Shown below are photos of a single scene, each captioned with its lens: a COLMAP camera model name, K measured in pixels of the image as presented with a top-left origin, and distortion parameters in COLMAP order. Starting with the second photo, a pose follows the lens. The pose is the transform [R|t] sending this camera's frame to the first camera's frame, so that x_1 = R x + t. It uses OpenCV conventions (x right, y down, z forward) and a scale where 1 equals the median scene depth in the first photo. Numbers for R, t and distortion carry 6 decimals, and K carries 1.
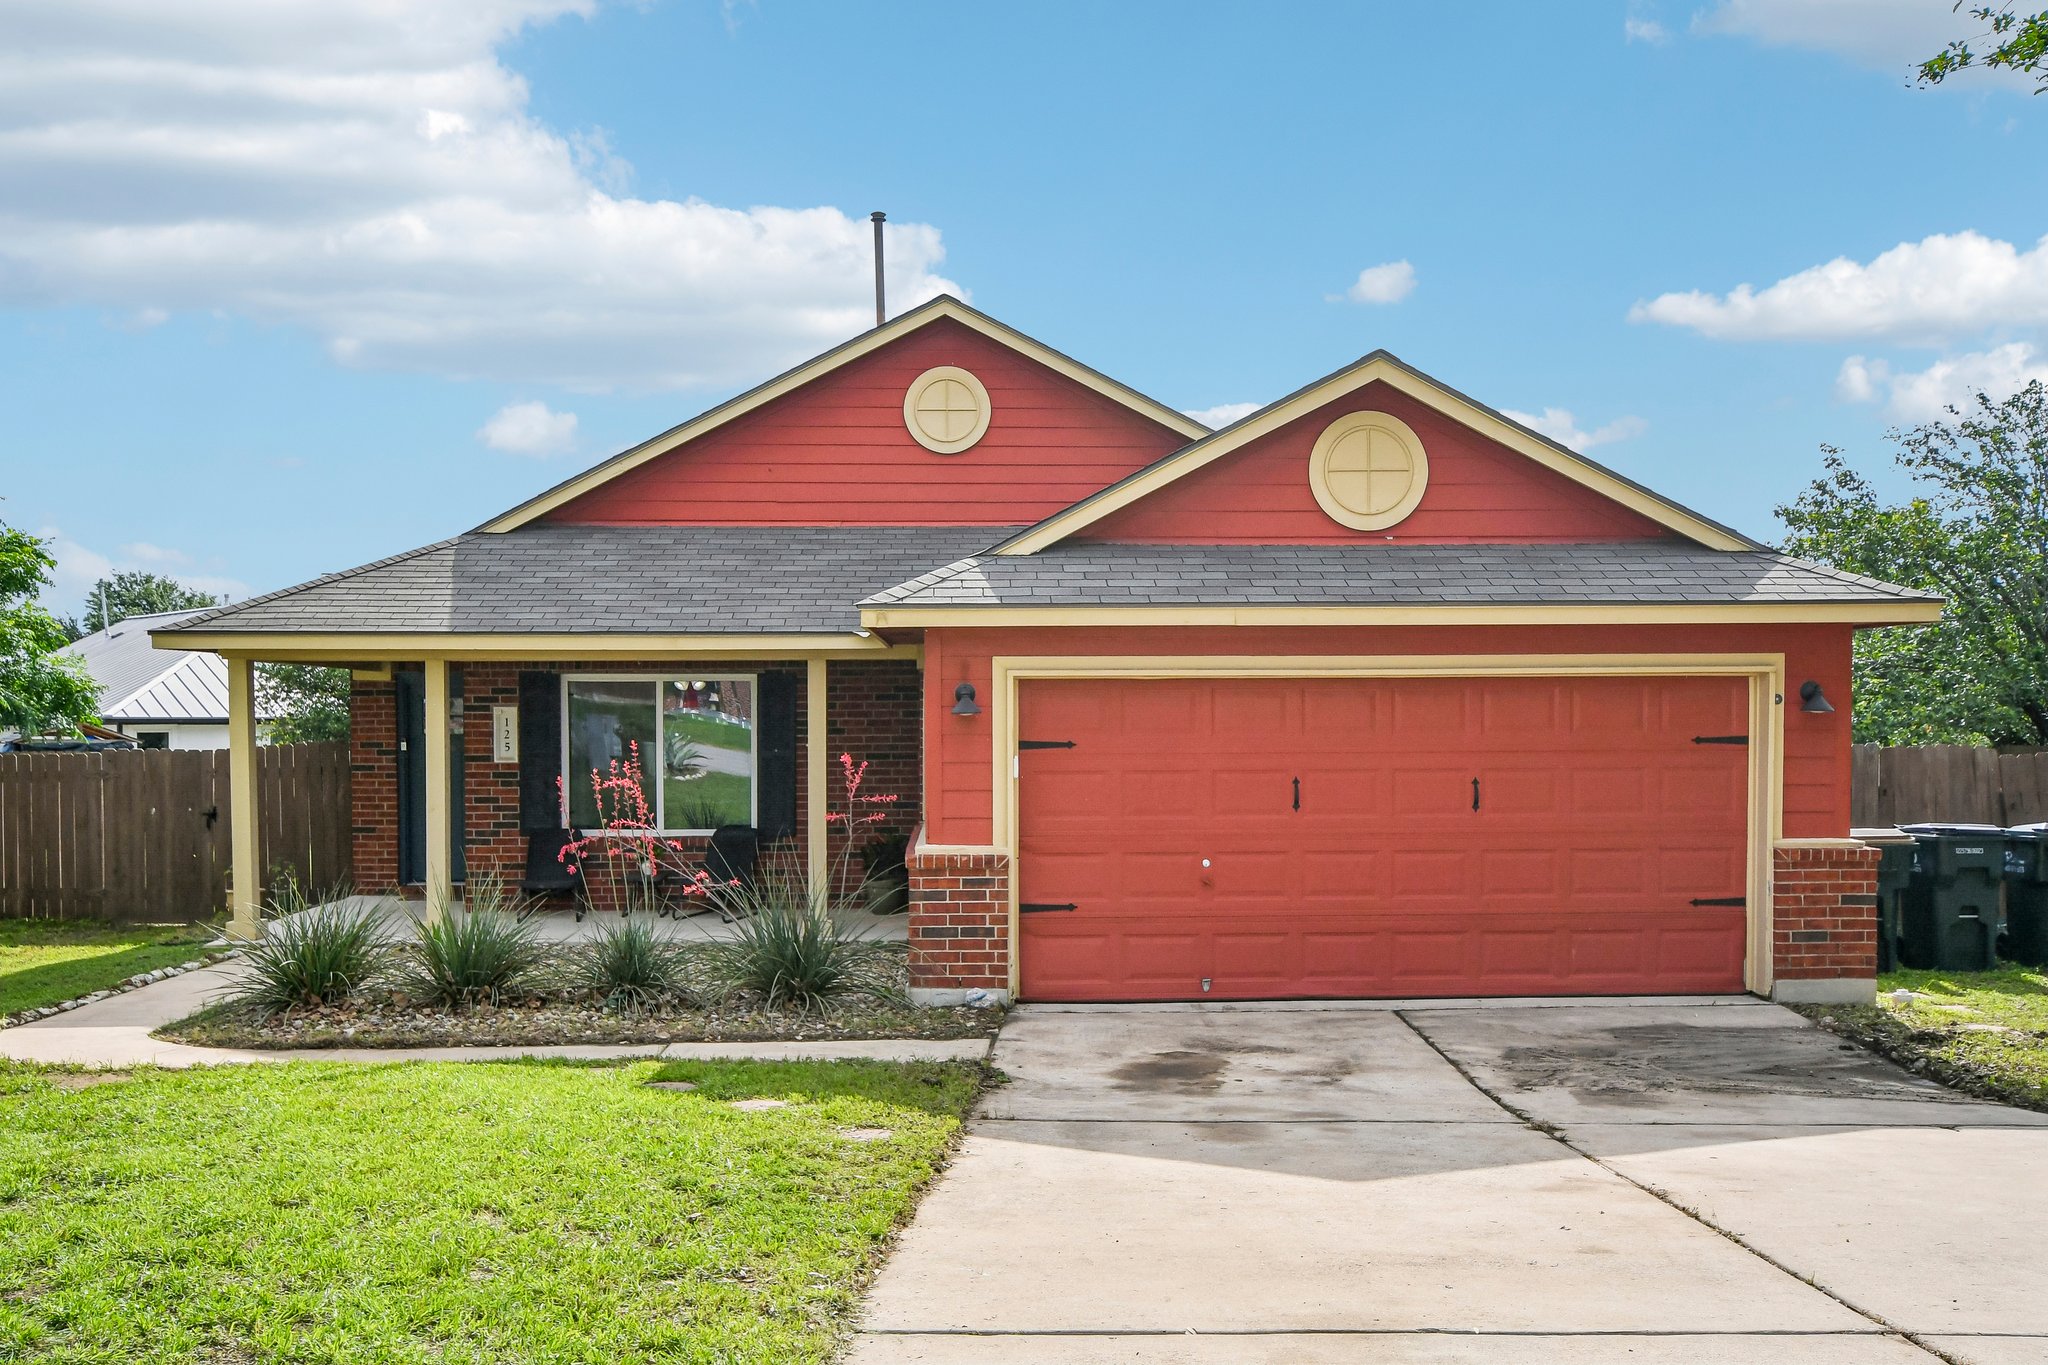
lens RADIAL K [[1659.3, 0, 1022.8], [0, 1659.3, 721.8], [0, 0, 1]] dist [0.002800, -0.001974]
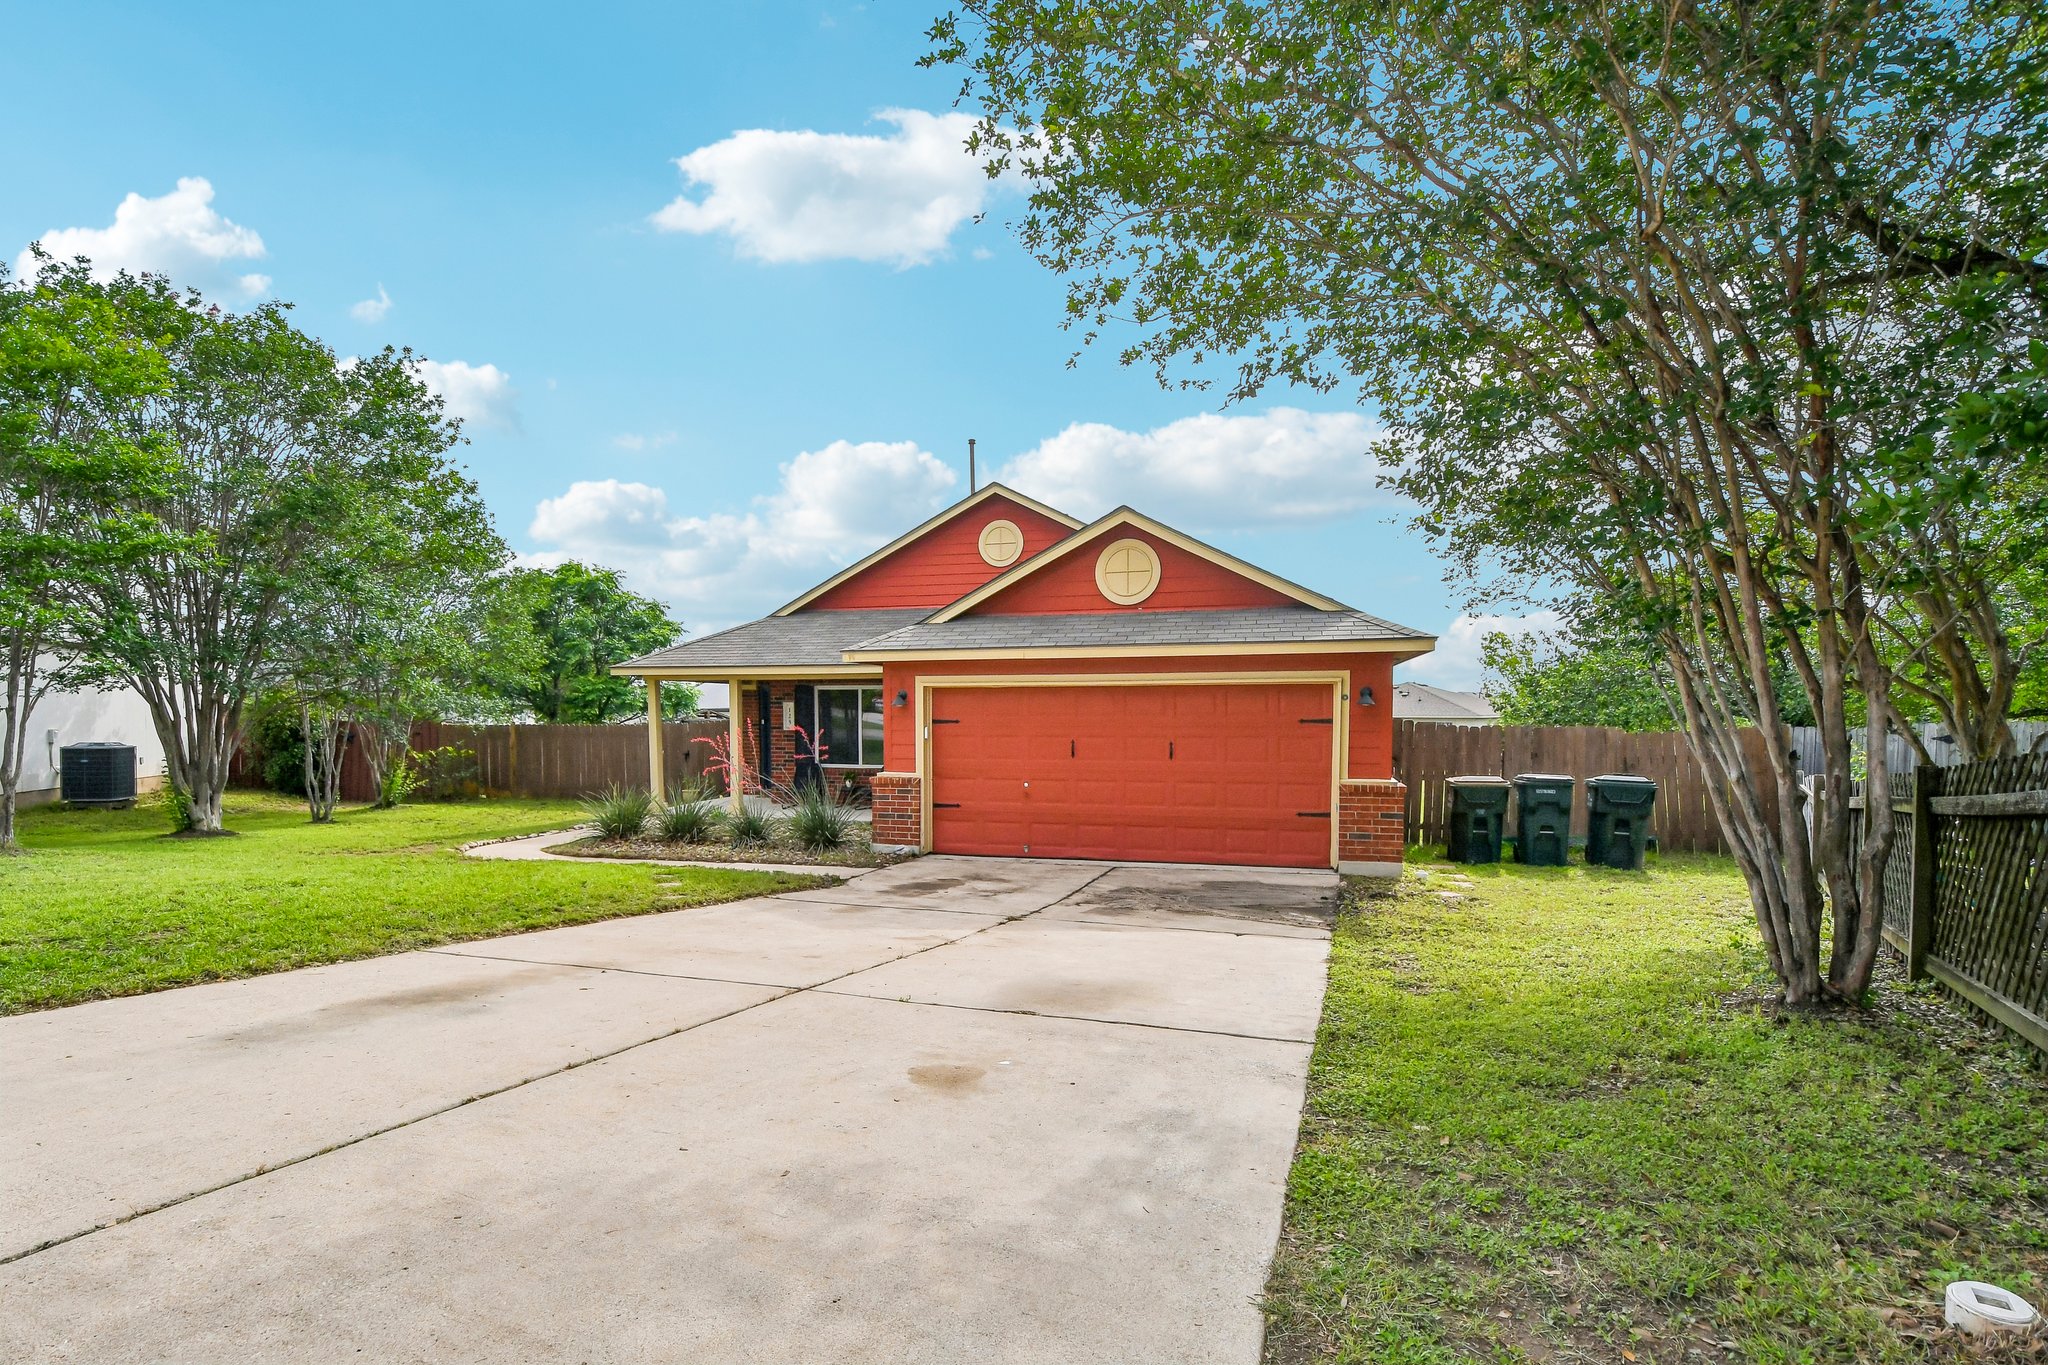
lens RADIAL K [[953.8, 0, 1023.6], [0, 953.8, 735.6], [0, 0, 1]] dist [0.000539, 0.000003]
pose [[0.956265, 0.010027, -0.292329, 0.428647], [-0.002616, 0.999665, 0.025731, 0.001272], [0.292489, -0.023841, 0.955972, -0.037309]]
